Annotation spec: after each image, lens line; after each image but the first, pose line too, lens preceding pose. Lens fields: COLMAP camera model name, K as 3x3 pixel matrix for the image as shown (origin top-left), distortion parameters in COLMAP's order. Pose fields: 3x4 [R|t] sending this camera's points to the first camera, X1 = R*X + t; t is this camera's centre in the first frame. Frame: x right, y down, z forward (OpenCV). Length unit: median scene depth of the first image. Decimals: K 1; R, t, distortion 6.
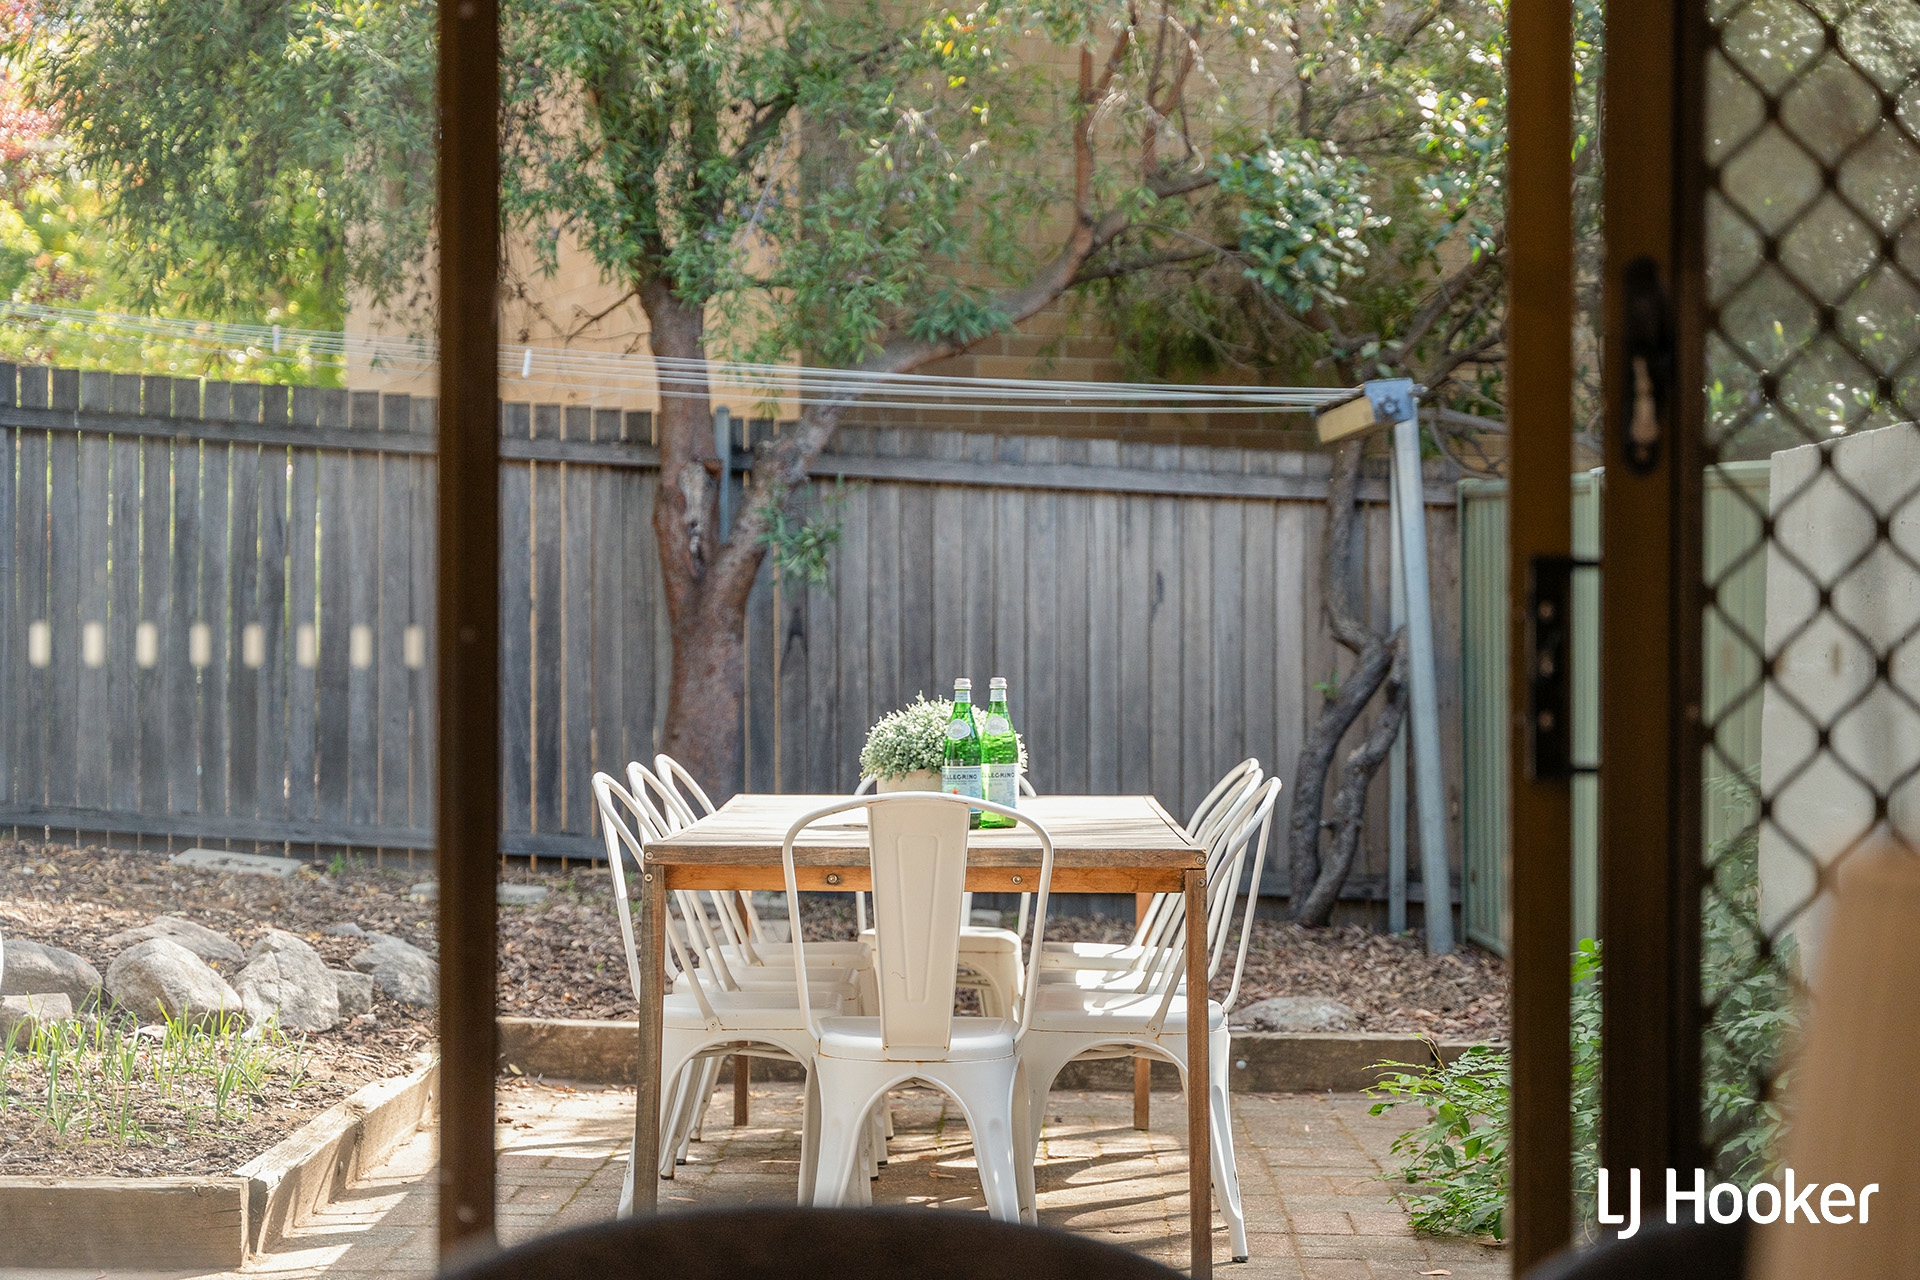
lens RADIAL K [[3646.1, 0, 962.7], [0, 3646.1, 641.5], [0, 0, 1]] dist [0.200276, 0.000000]
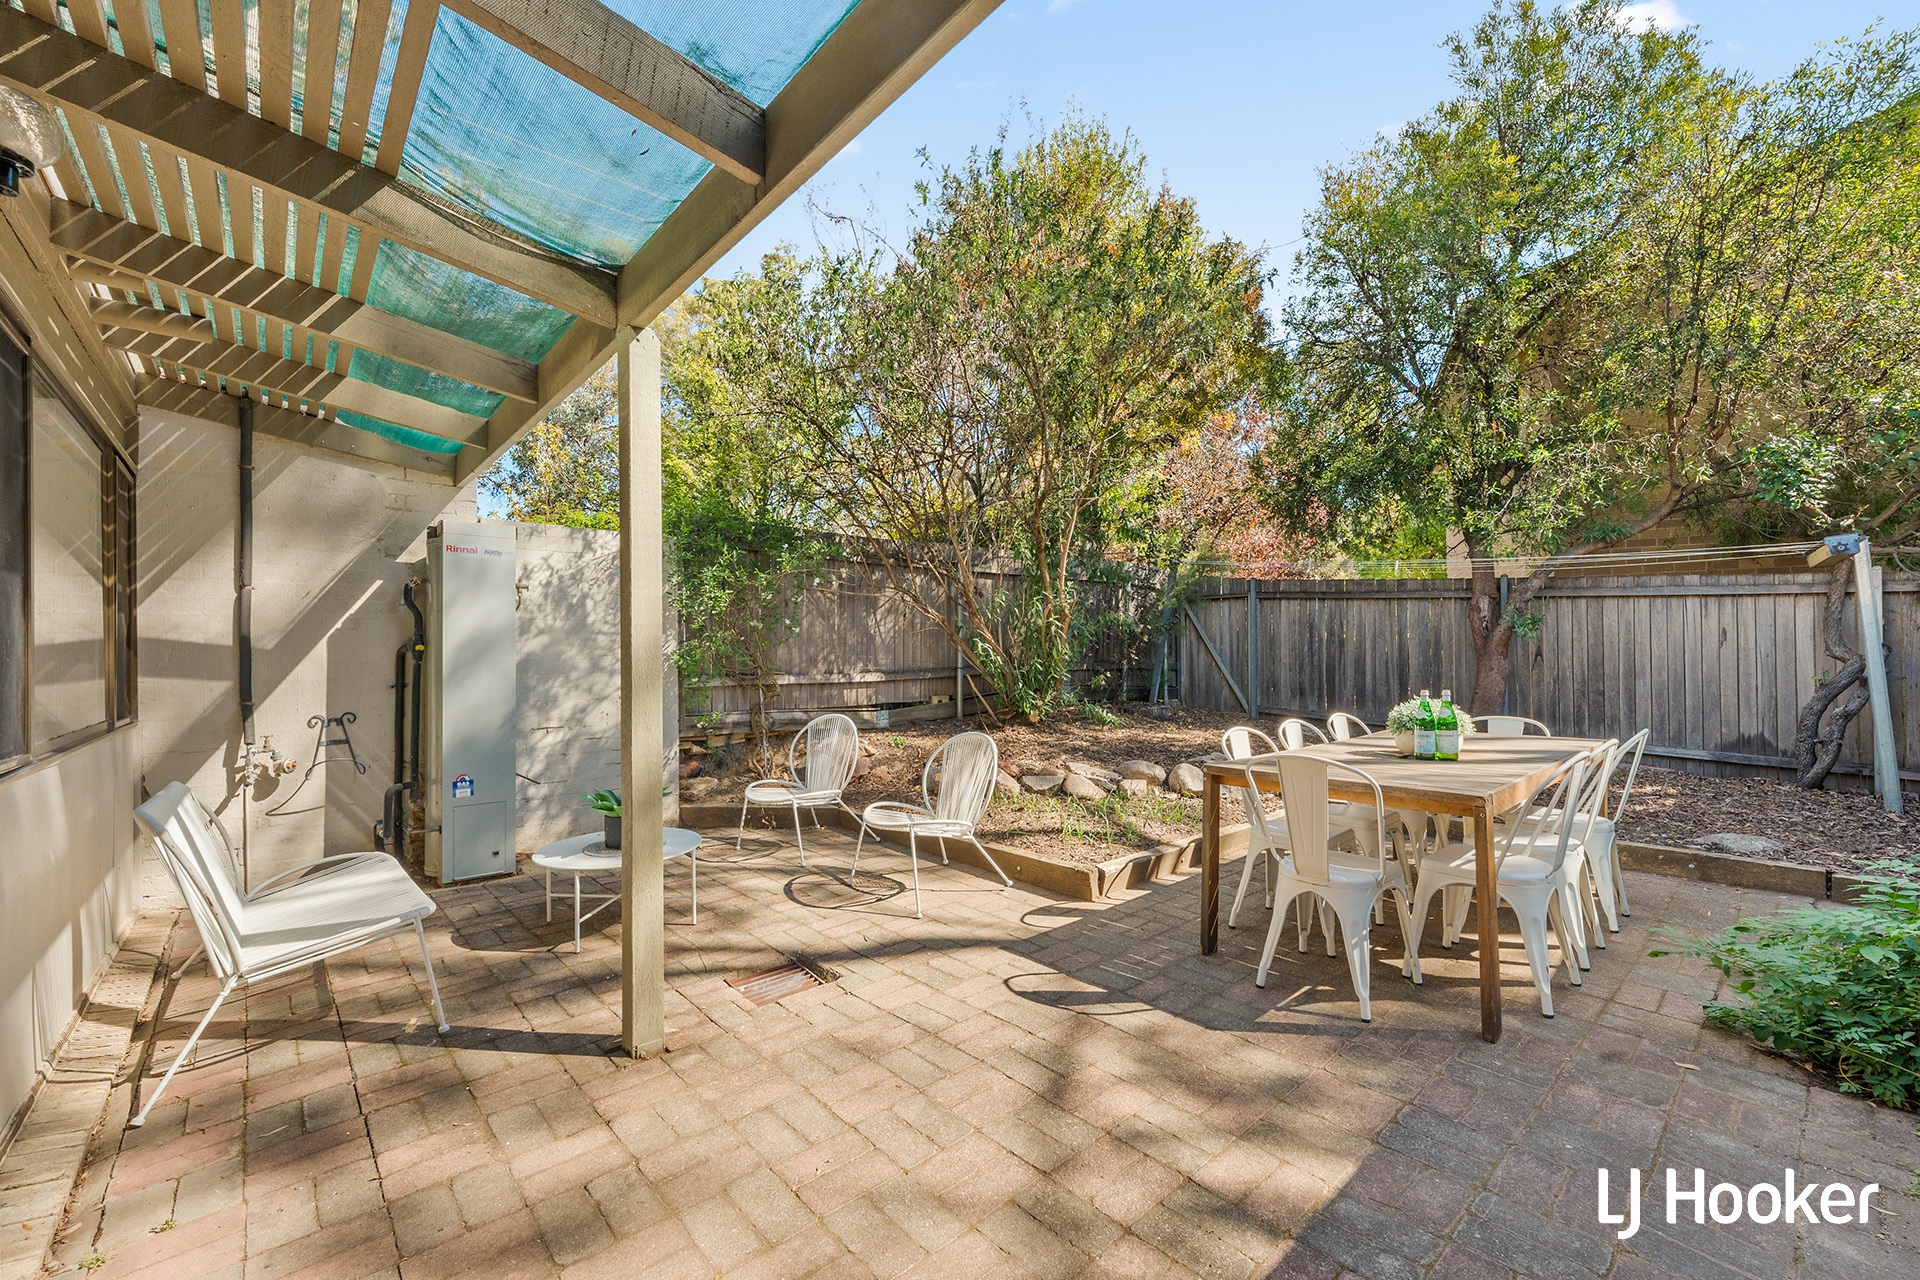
lens RADIAL K [[780.2, 0, 950.1], [0, 780.2, 645.4], [0, 0, 1]] dist [-0.000767, 0.000171]
pose [[0.674057, -0.019404, -0.738425, 0.089827], [0.014657, 0.999809, -0.012893, -0.008550], [0.738534, -0.002132, 0.674213, 0.284926]]
